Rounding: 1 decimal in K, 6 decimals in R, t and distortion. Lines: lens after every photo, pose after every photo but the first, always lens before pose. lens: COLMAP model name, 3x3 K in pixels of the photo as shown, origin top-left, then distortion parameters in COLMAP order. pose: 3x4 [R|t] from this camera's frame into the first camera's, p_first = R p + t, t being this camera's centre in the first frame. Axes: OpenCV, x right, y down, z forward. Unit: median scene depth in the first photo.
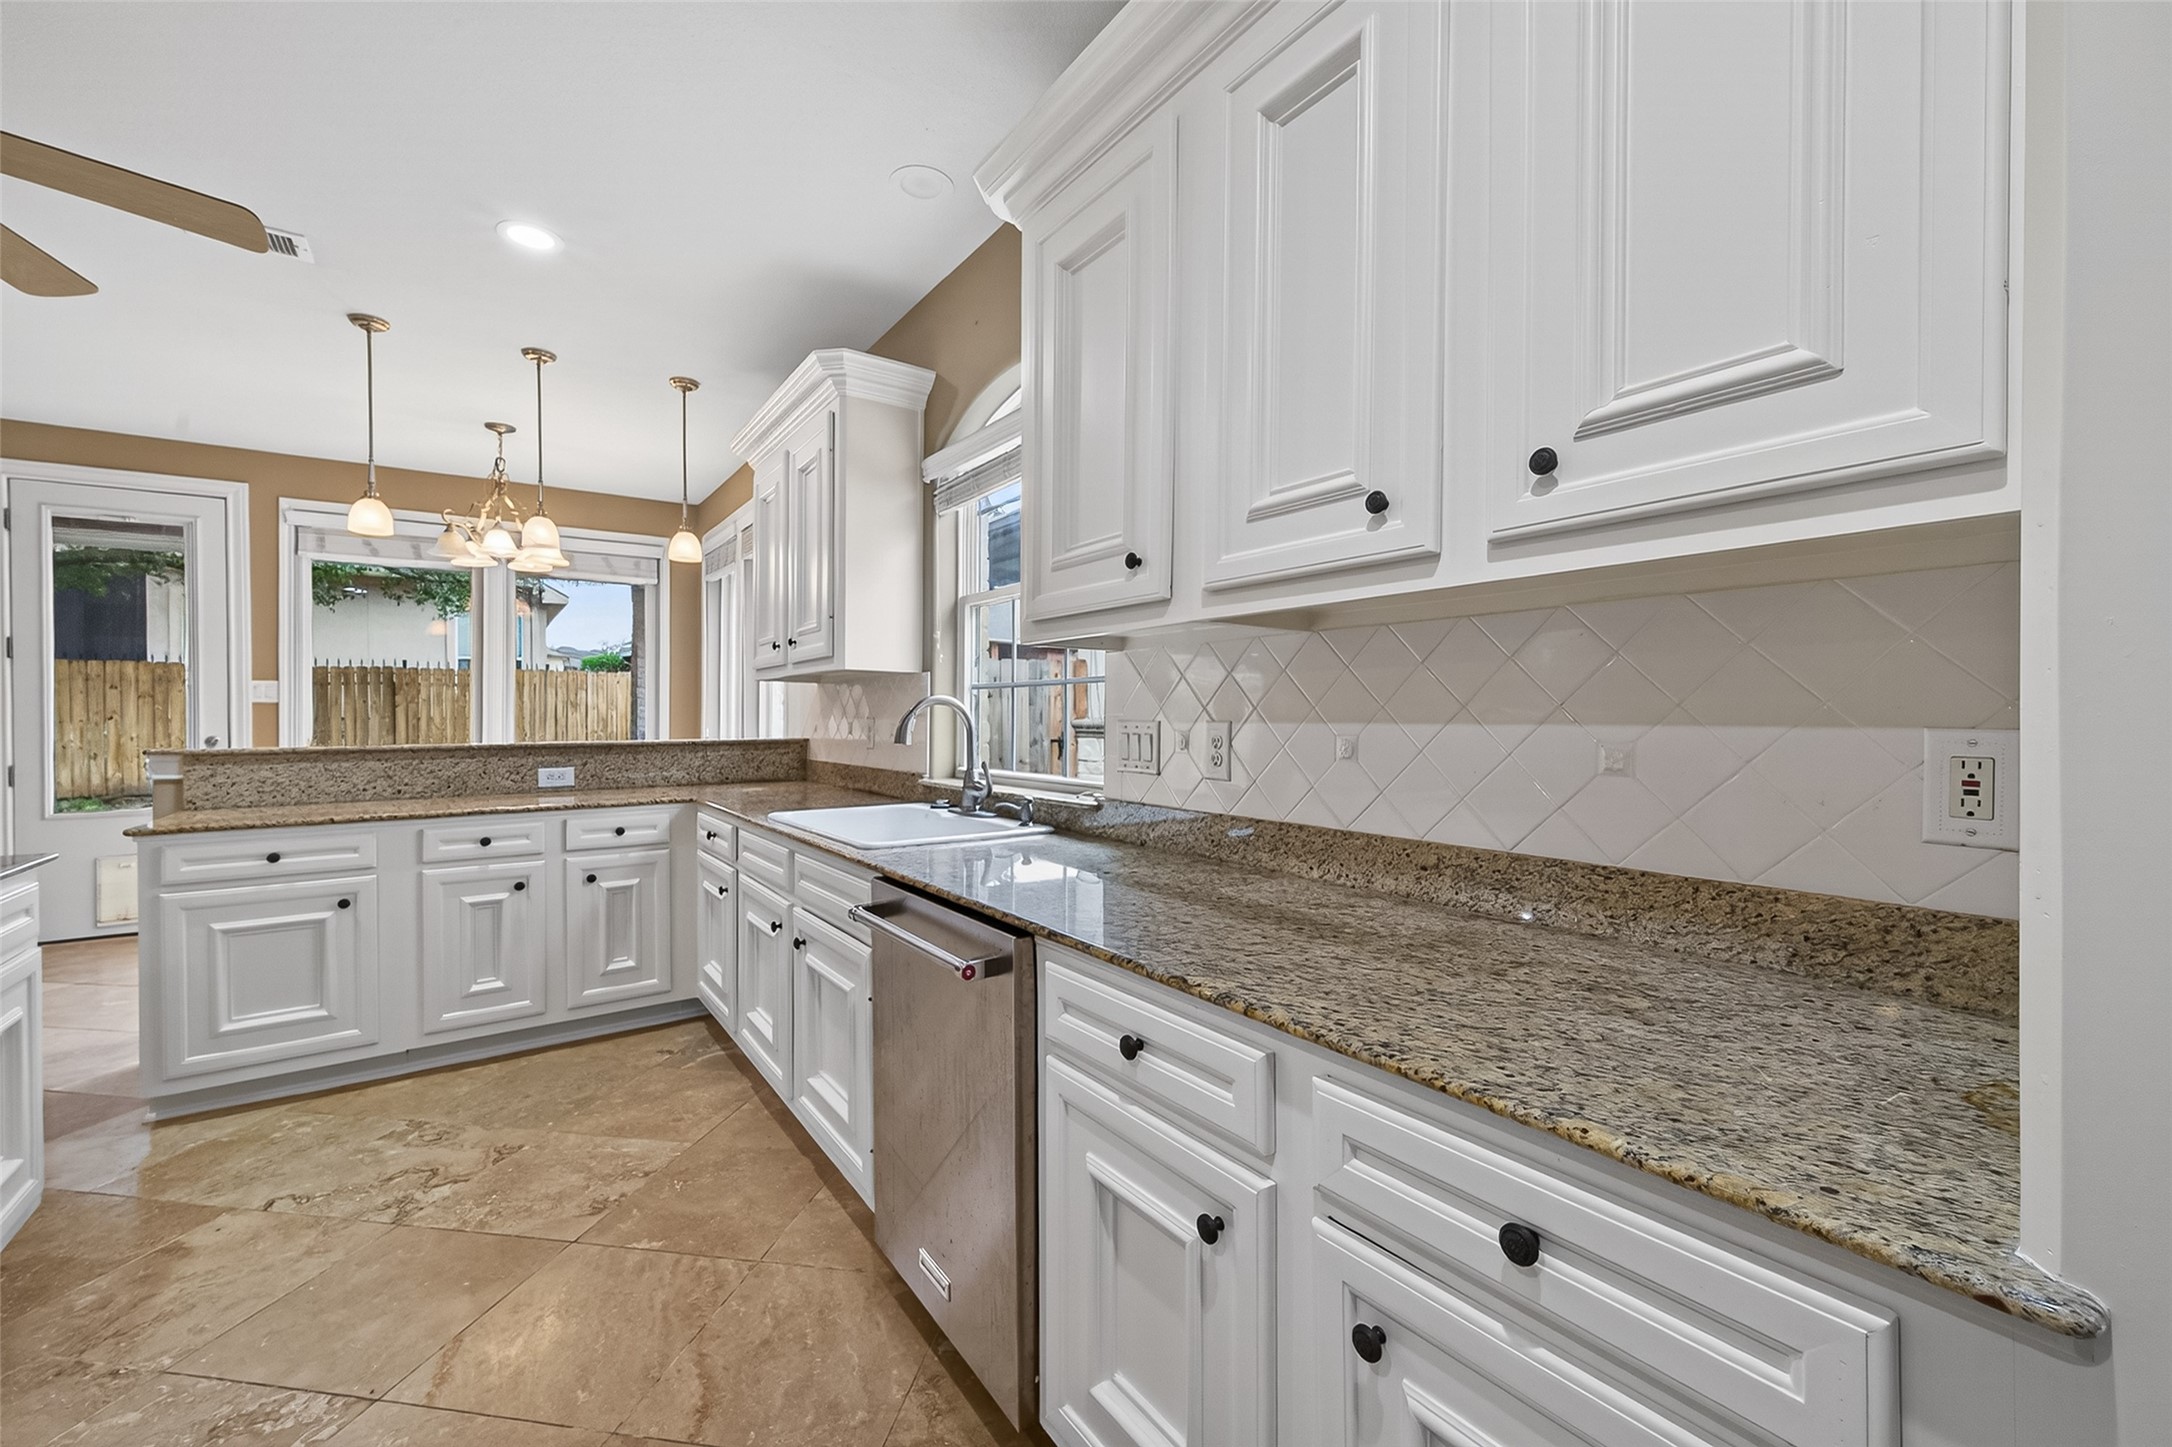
lens RADIAL K [[867.9, 0, 1083.4], [0, 867.9, 718.3], [0, 0, 1]] dist [0.003000, -0.000218]
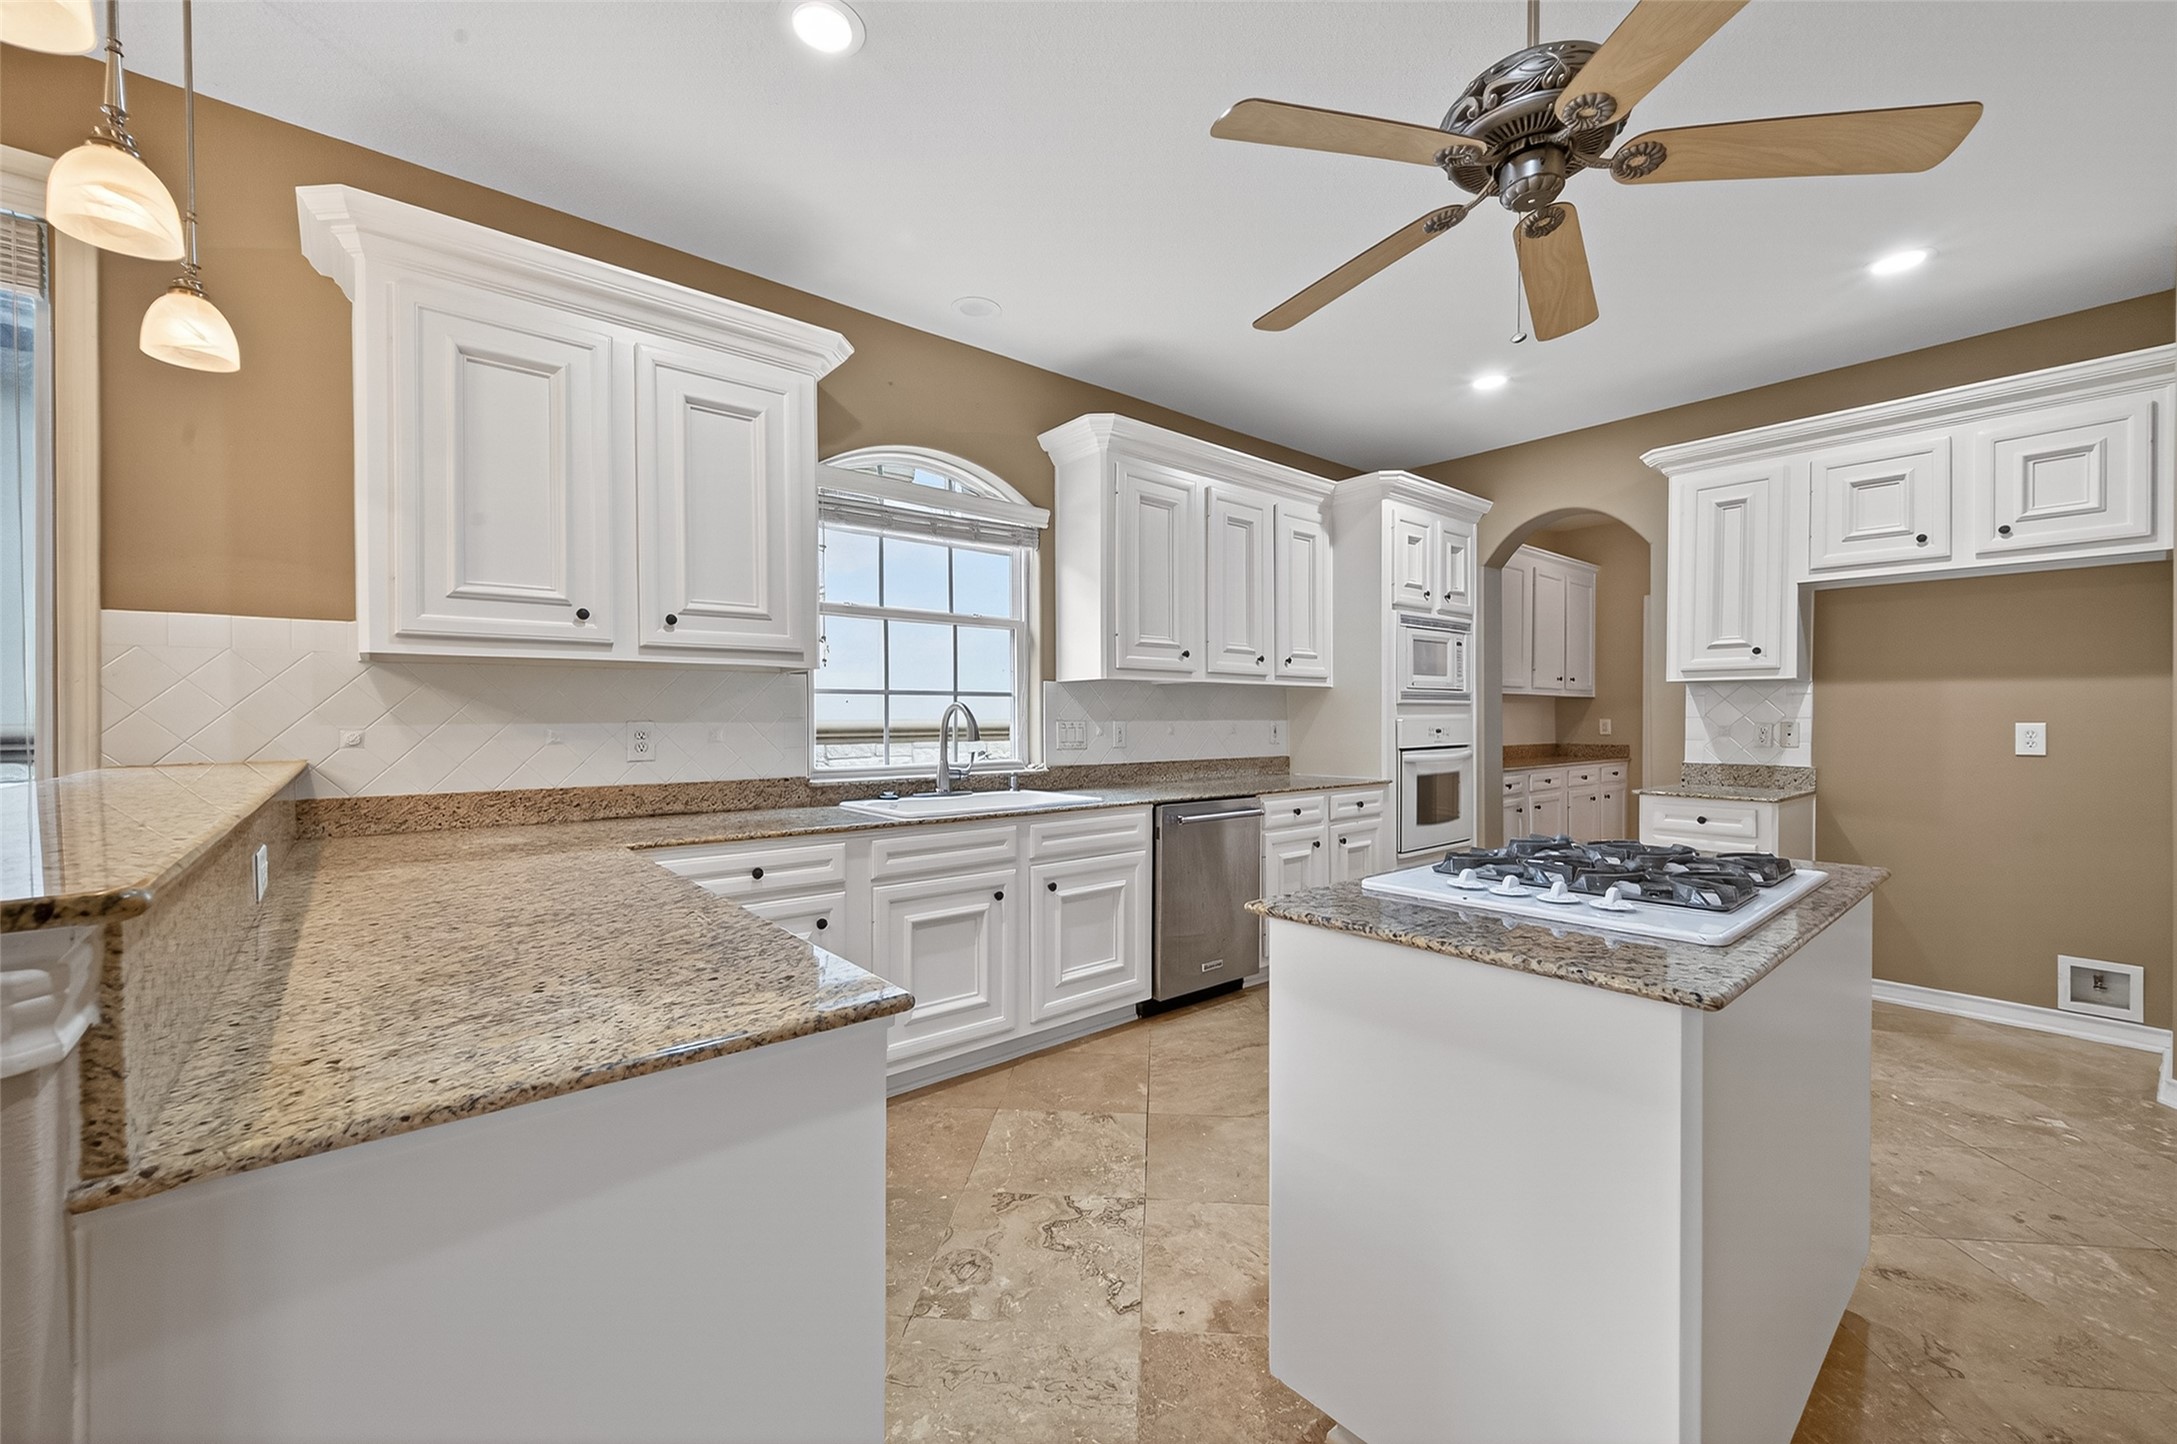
lens RADIAL K [[861.3, 0, 1086.6], [0, 861.3, 721.6], [0, 0, 1]] dist [0.007706, -0.000778]
pose [[-0.077505, -0.003201, 0.996987, -1.218973], [0.005300, 0.999979, 0.003623, -0.001462], [-0.996978, 0.005565, -0.077486, 0.767507]]
